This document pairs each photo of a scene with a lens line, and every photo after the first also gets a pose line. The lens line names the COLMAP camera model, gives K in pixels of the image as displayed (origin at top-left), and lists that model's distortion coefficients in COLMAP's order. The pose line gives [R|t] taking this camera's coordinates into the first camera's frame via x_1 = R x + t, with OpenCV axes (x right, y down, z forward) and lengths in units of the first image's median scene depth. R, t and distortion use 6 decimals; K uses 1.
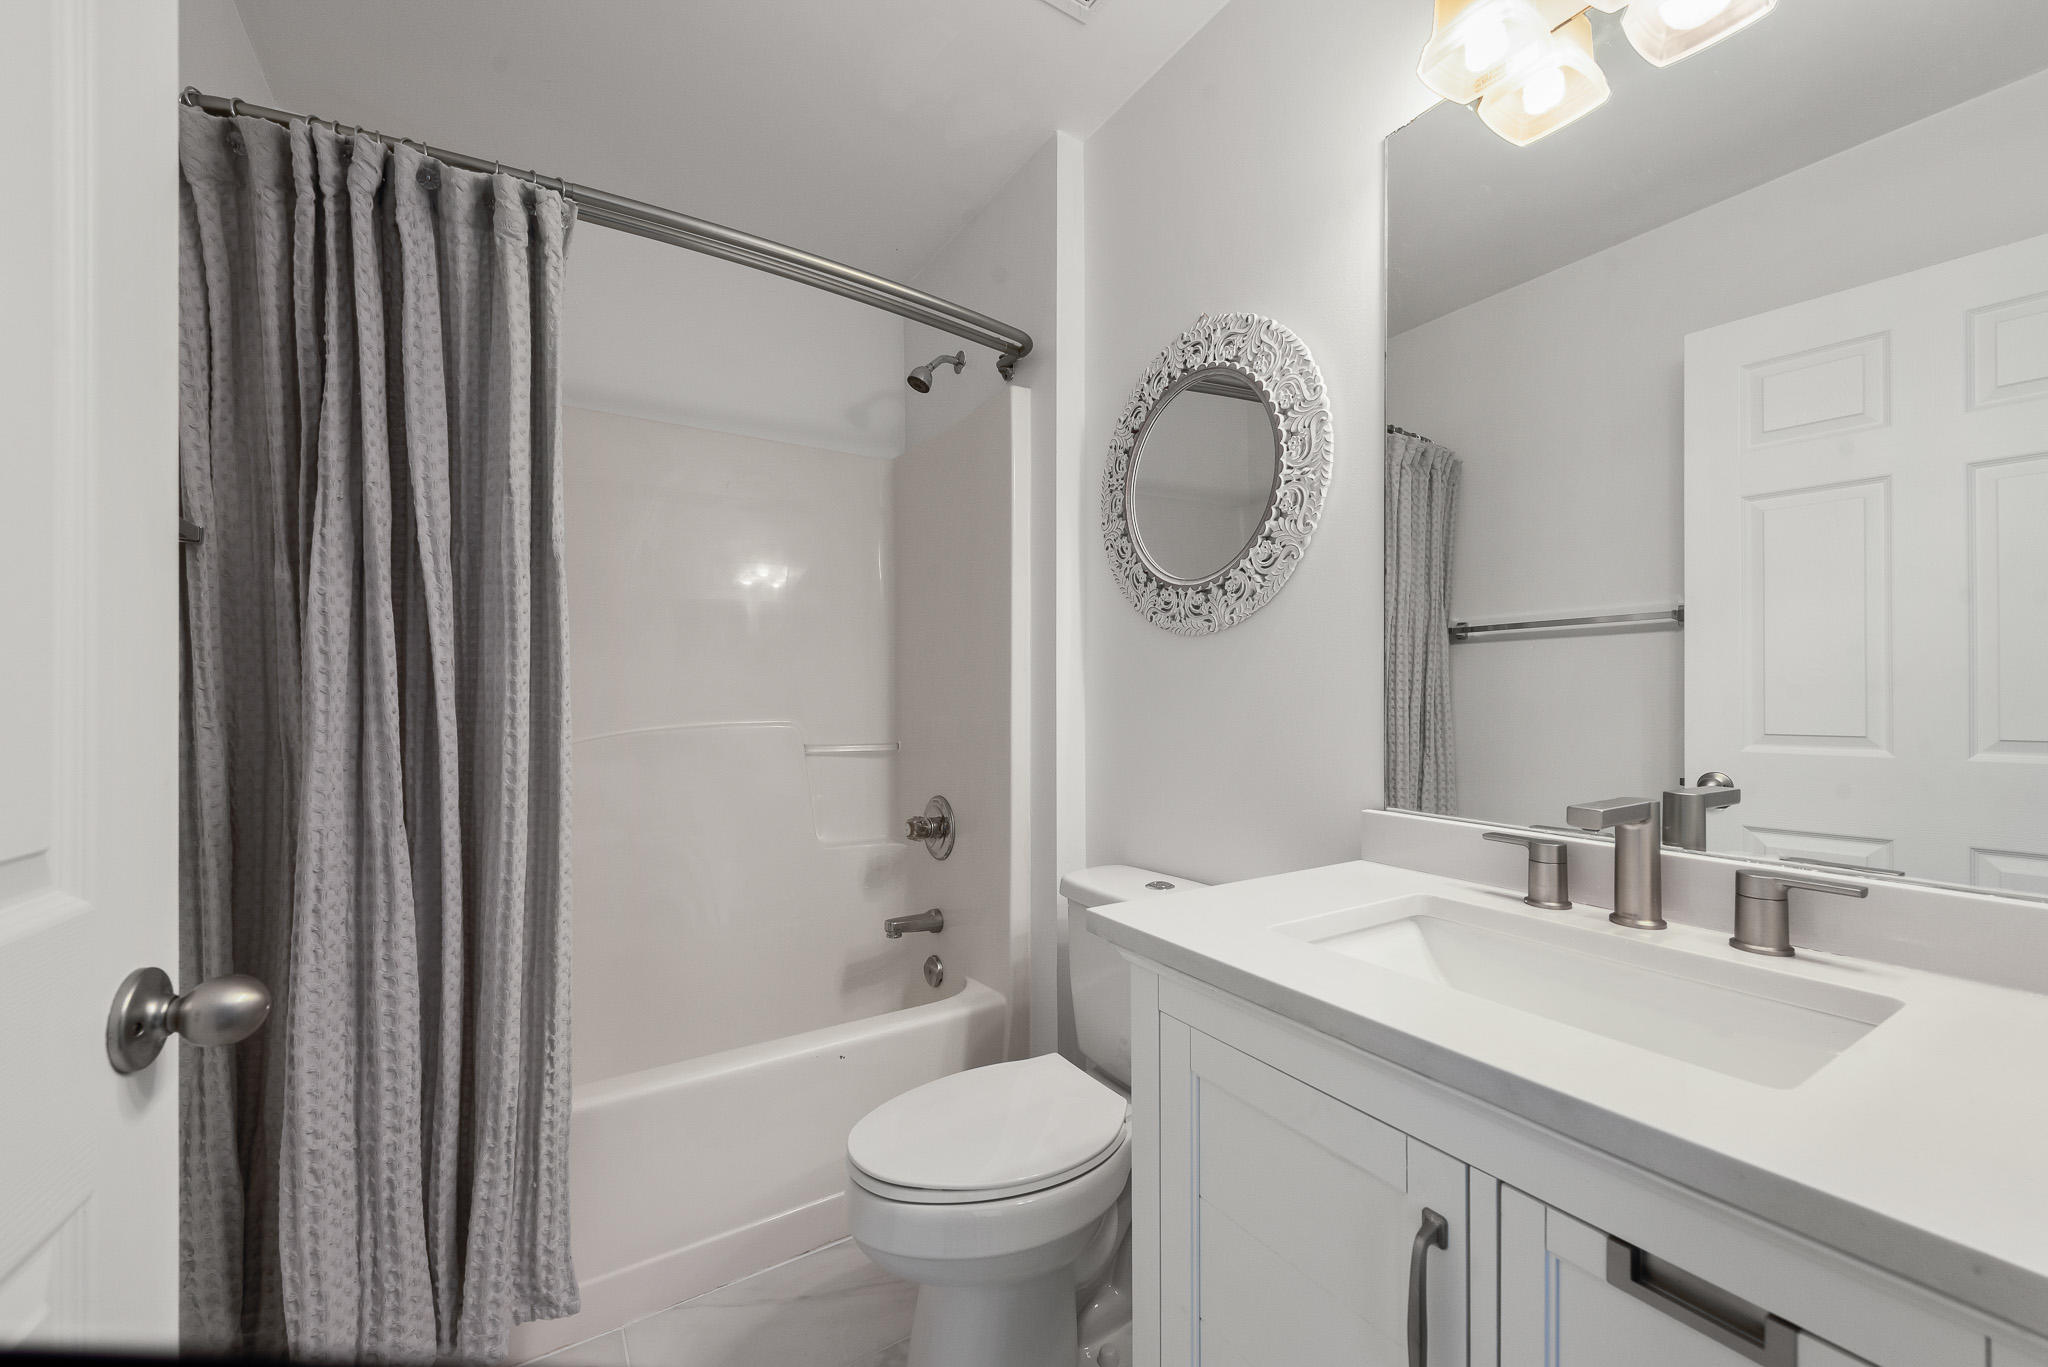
lens RADIAL K [[809.7, 0, 1020.3], [0, 809.7, 697.0], [0, 0, 1]] dist [0.003683, -0.000779]
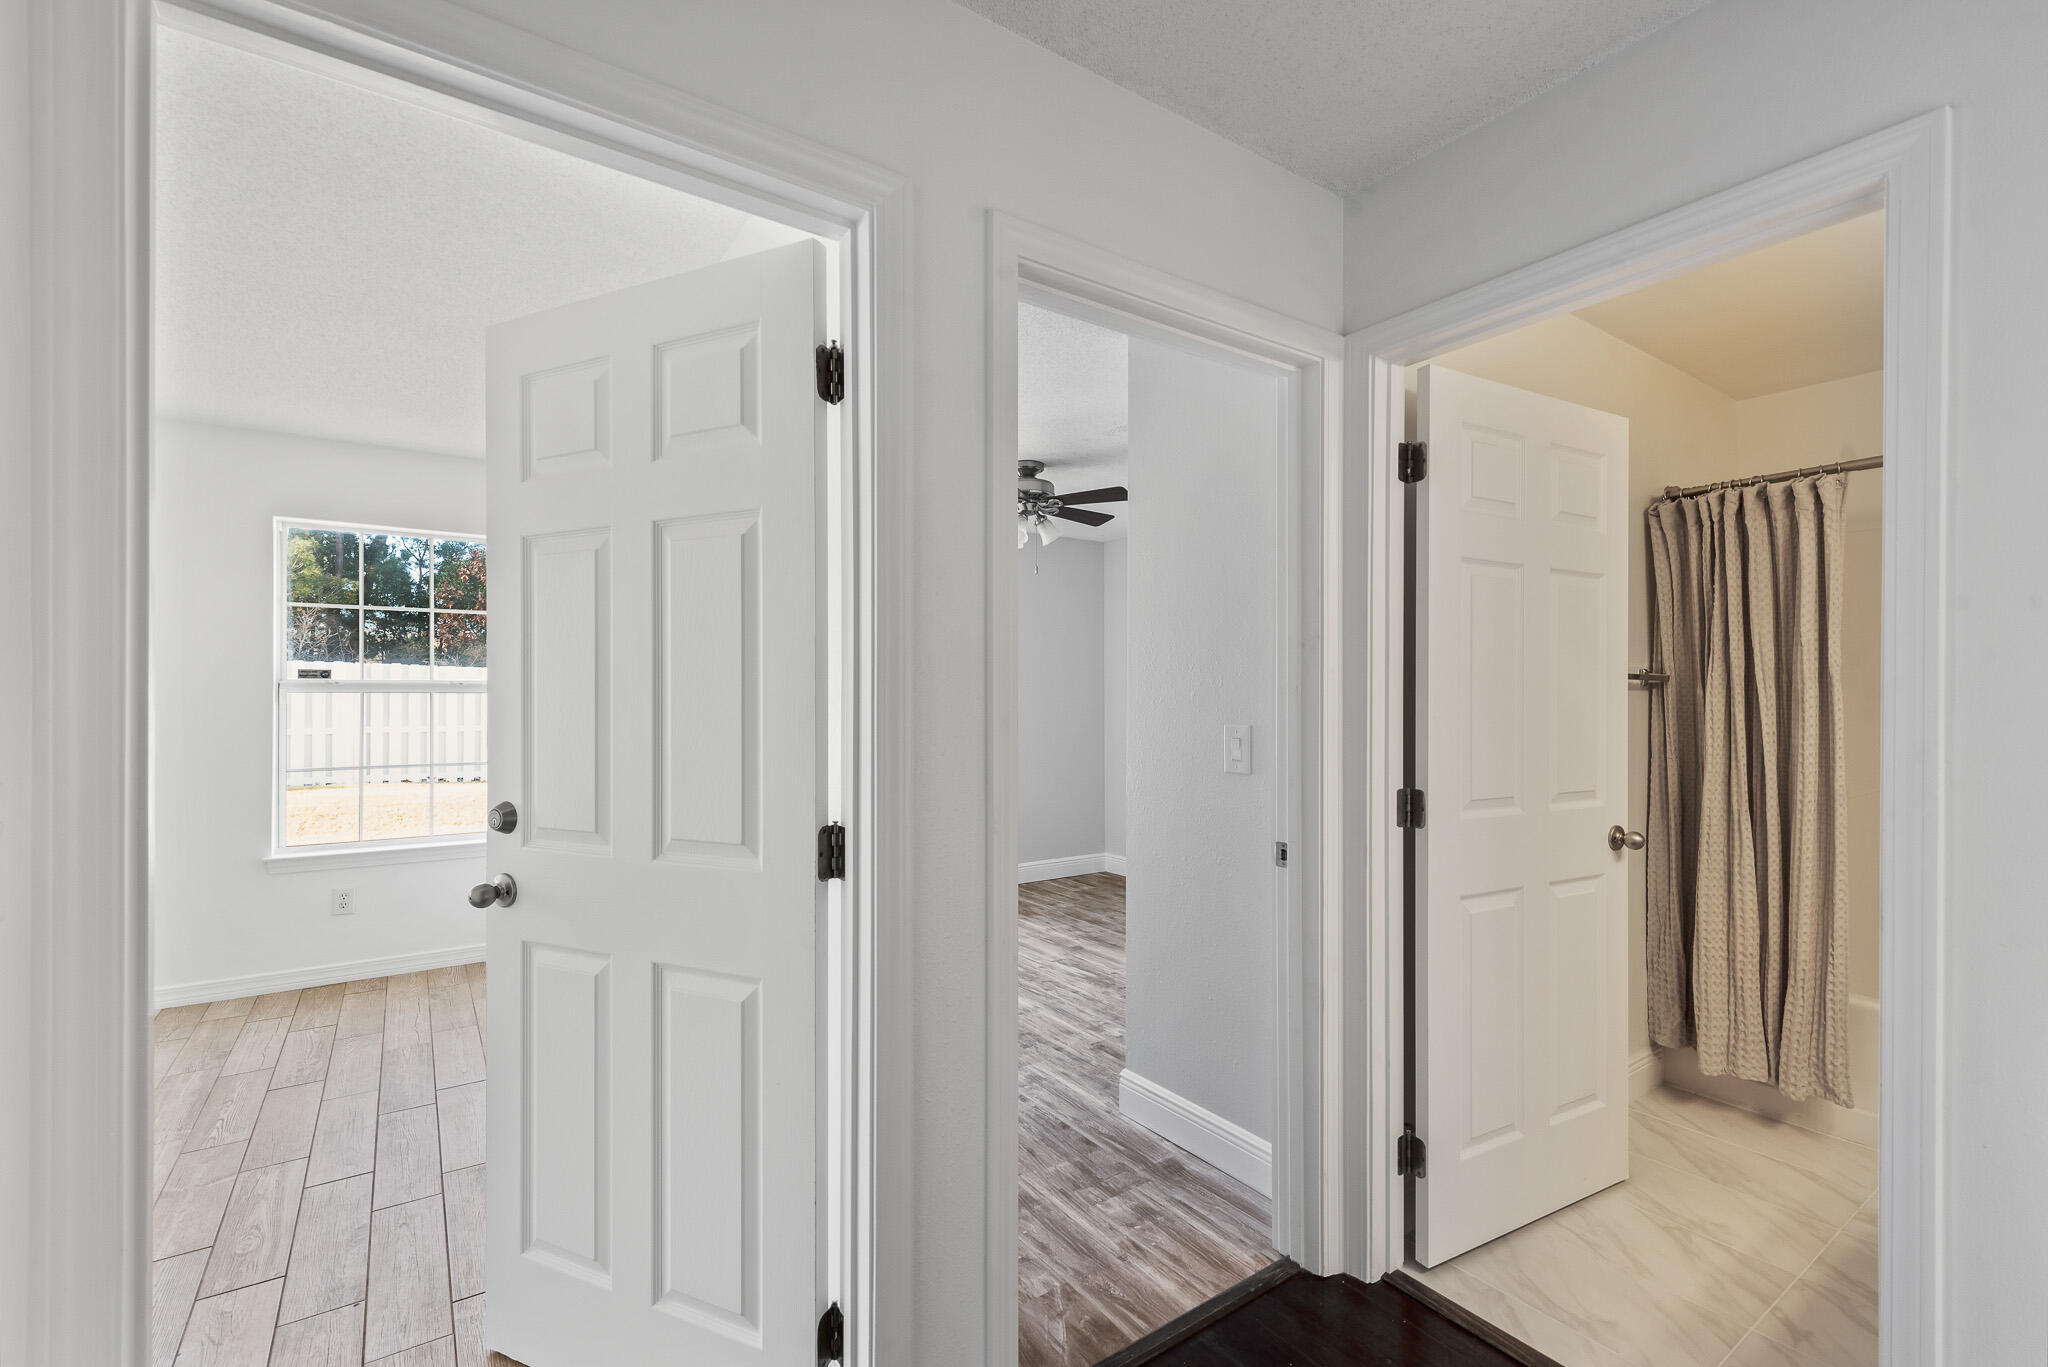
lens RADIAL K [[886.5, 0, 1014.1], [0, 886.5, 688.2], [0, 0, 1]] dist [-0.002252, -0.000137]
pose [[0.037829, -0.003251, -0.999279, 1.470604], [-0.001835, 0.999993, -0.003323, -0.150783], [0.999283, 0.001960, 0.037823, -0.991665]]
